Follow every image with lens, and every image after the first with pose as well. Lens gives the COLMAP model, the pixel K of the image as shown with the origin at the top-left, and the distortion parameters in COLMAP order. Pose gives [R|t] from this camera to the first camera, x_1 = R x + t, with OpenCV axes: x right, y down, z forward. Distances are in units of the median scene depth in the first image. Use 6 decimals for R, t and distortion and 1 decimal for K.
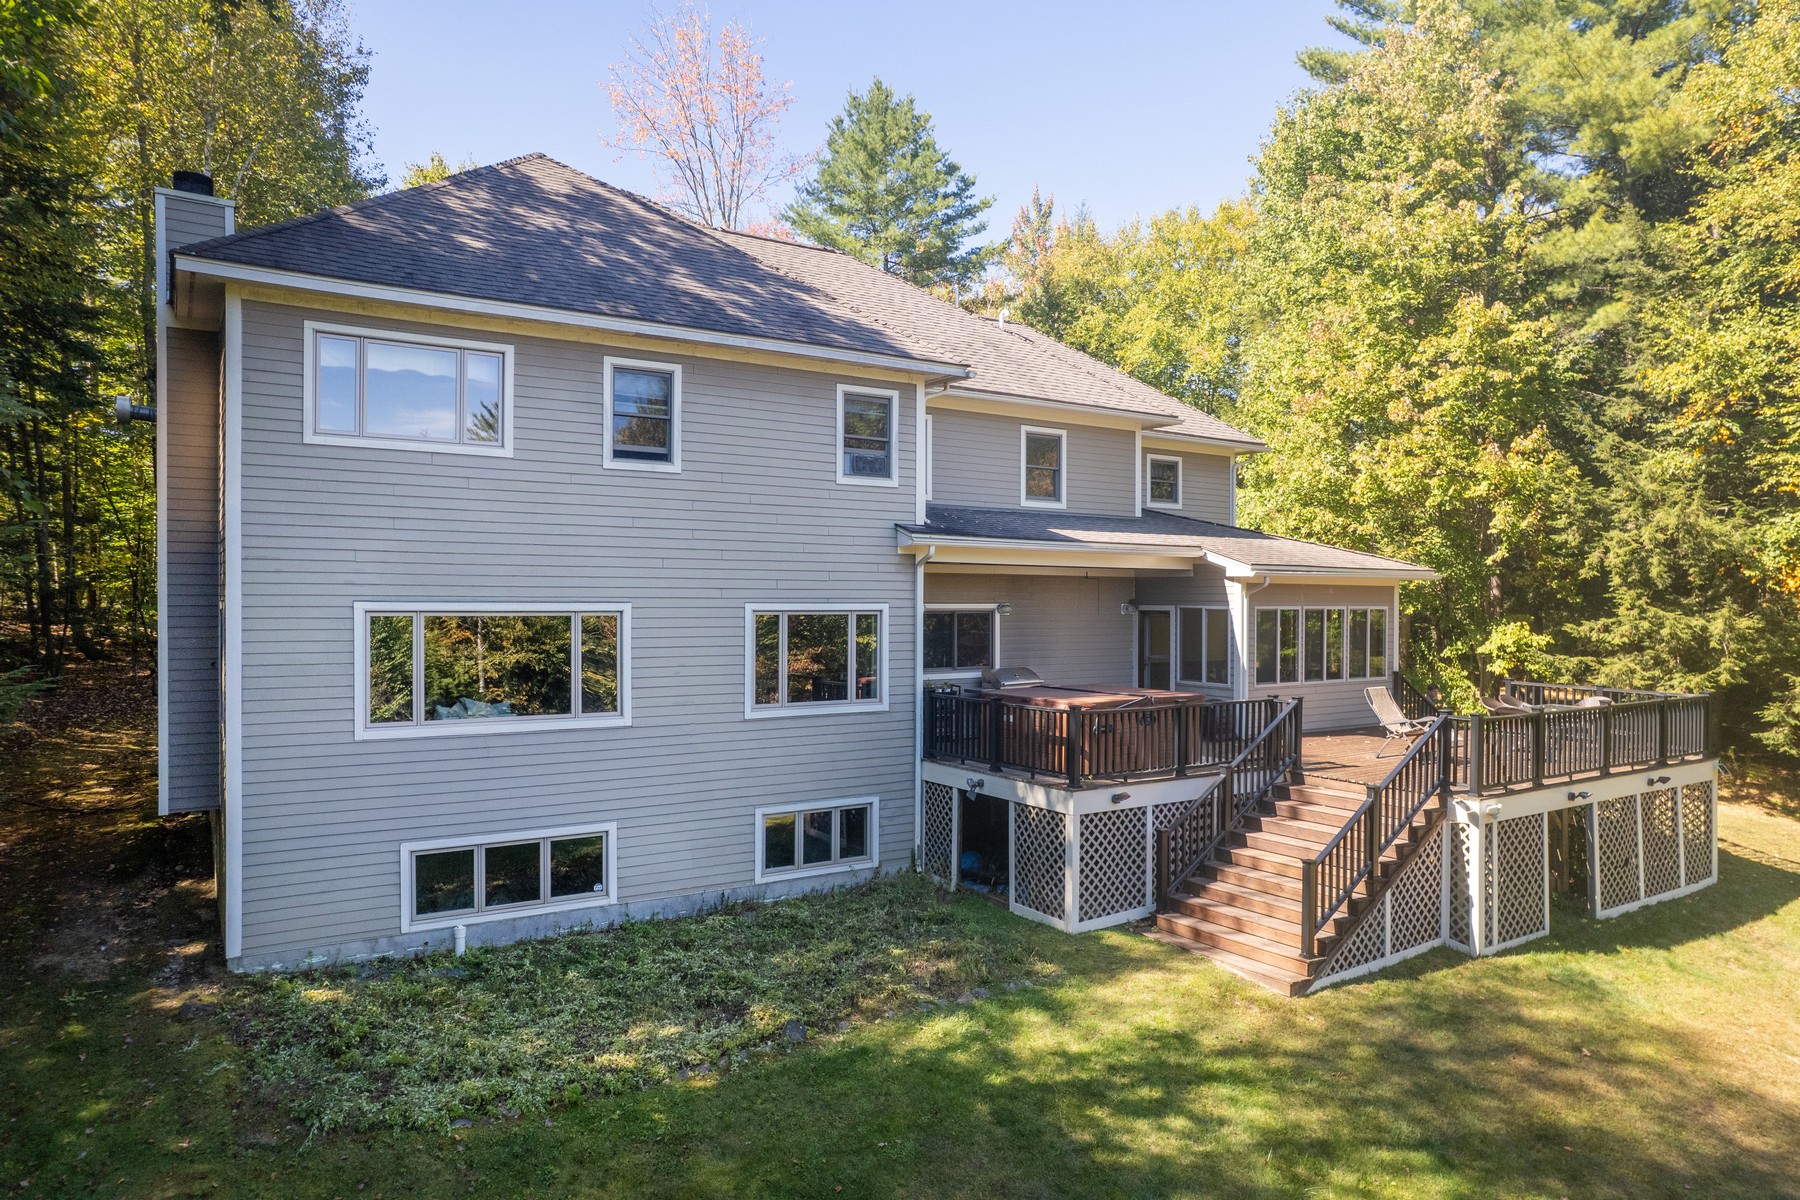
lens RADIAL K [[1164.0, 0, 900.0], [0, 1164.0, 600.0], [0, 0, 1]] dist [-0.079178, 0.090025]
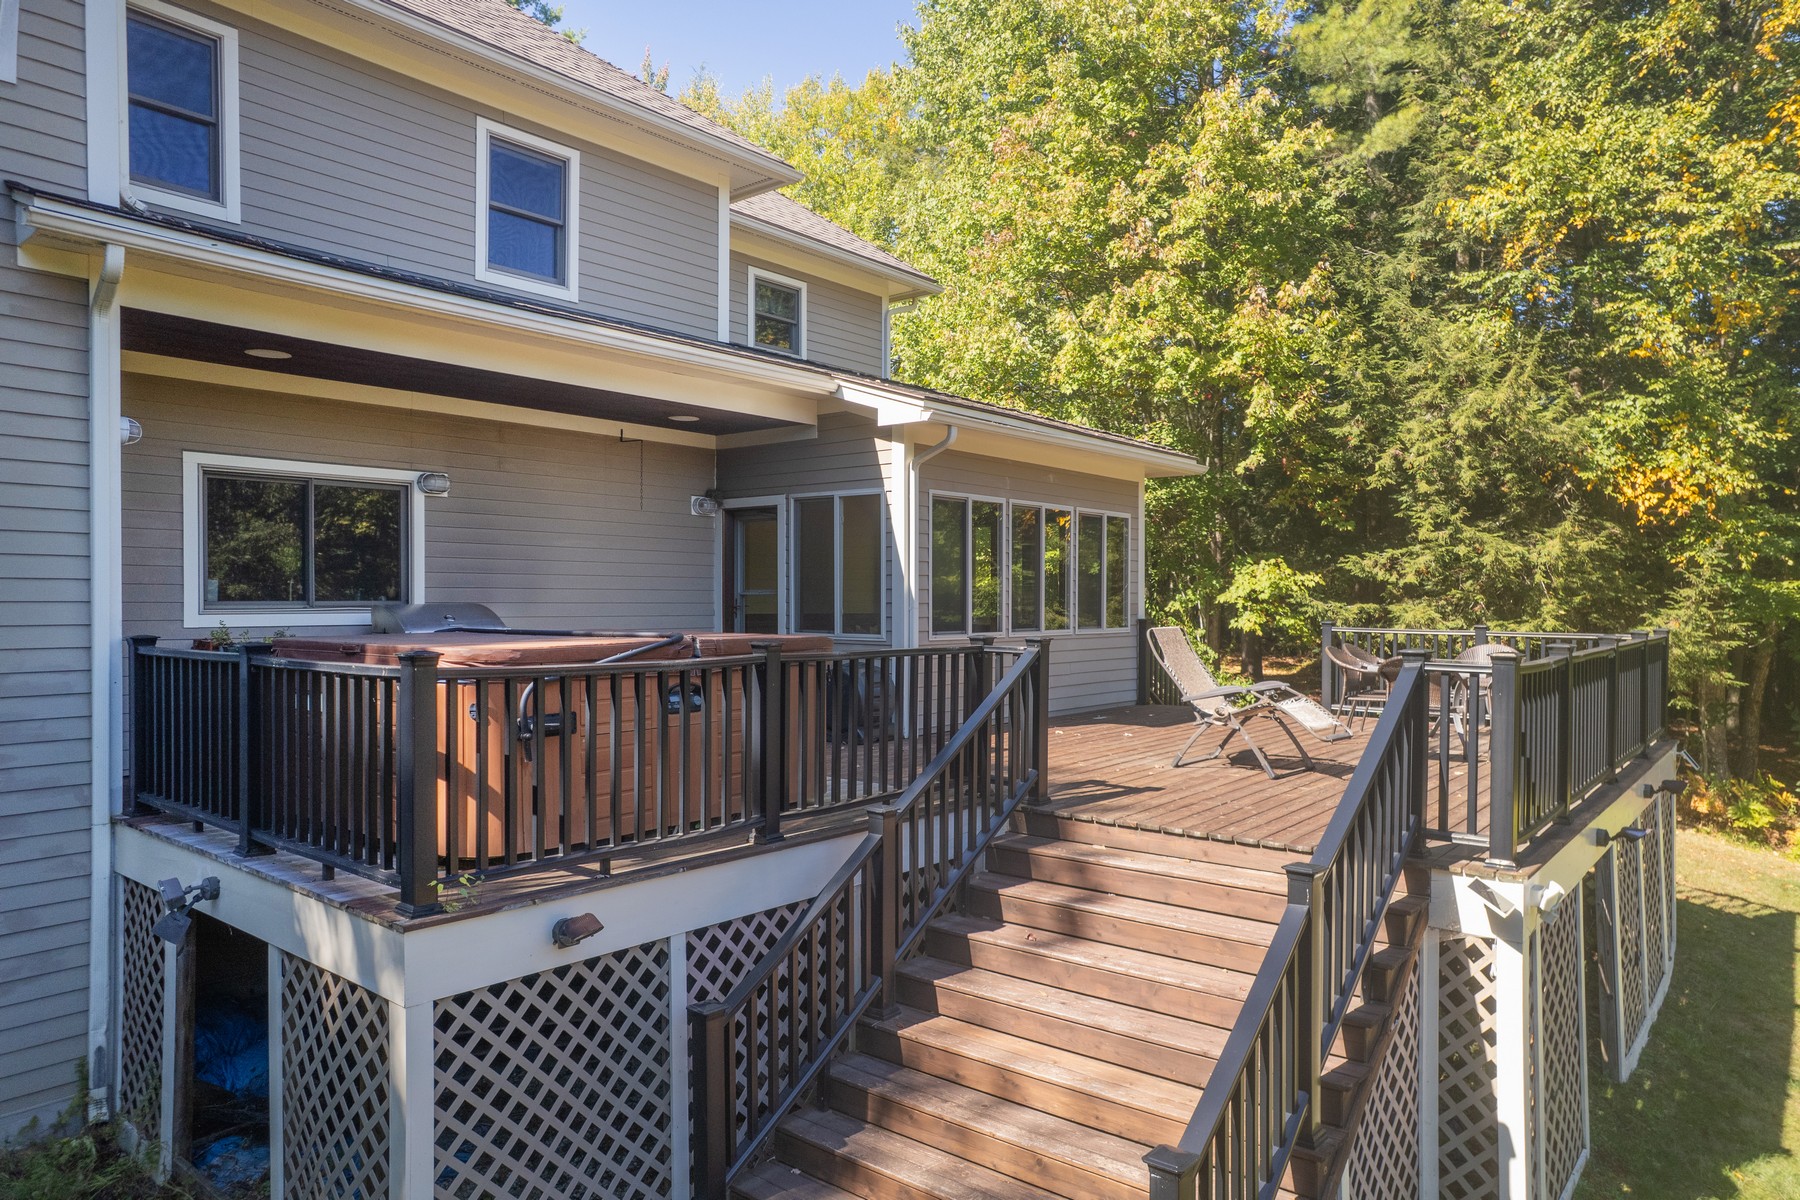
lens RADIAL K [[1164.0, 0, 900.0], [0, 1164.0, 600.0], [0, 0, 1]] dist [-0.079178, 0.090025]
pose [[0.955984, -0.002549, 0.293406, 0.127206], [0.002114, 0.999996, 0.001799, 0.052867], [-0.293410, -0.001099, 0.955986, 0.459090]]
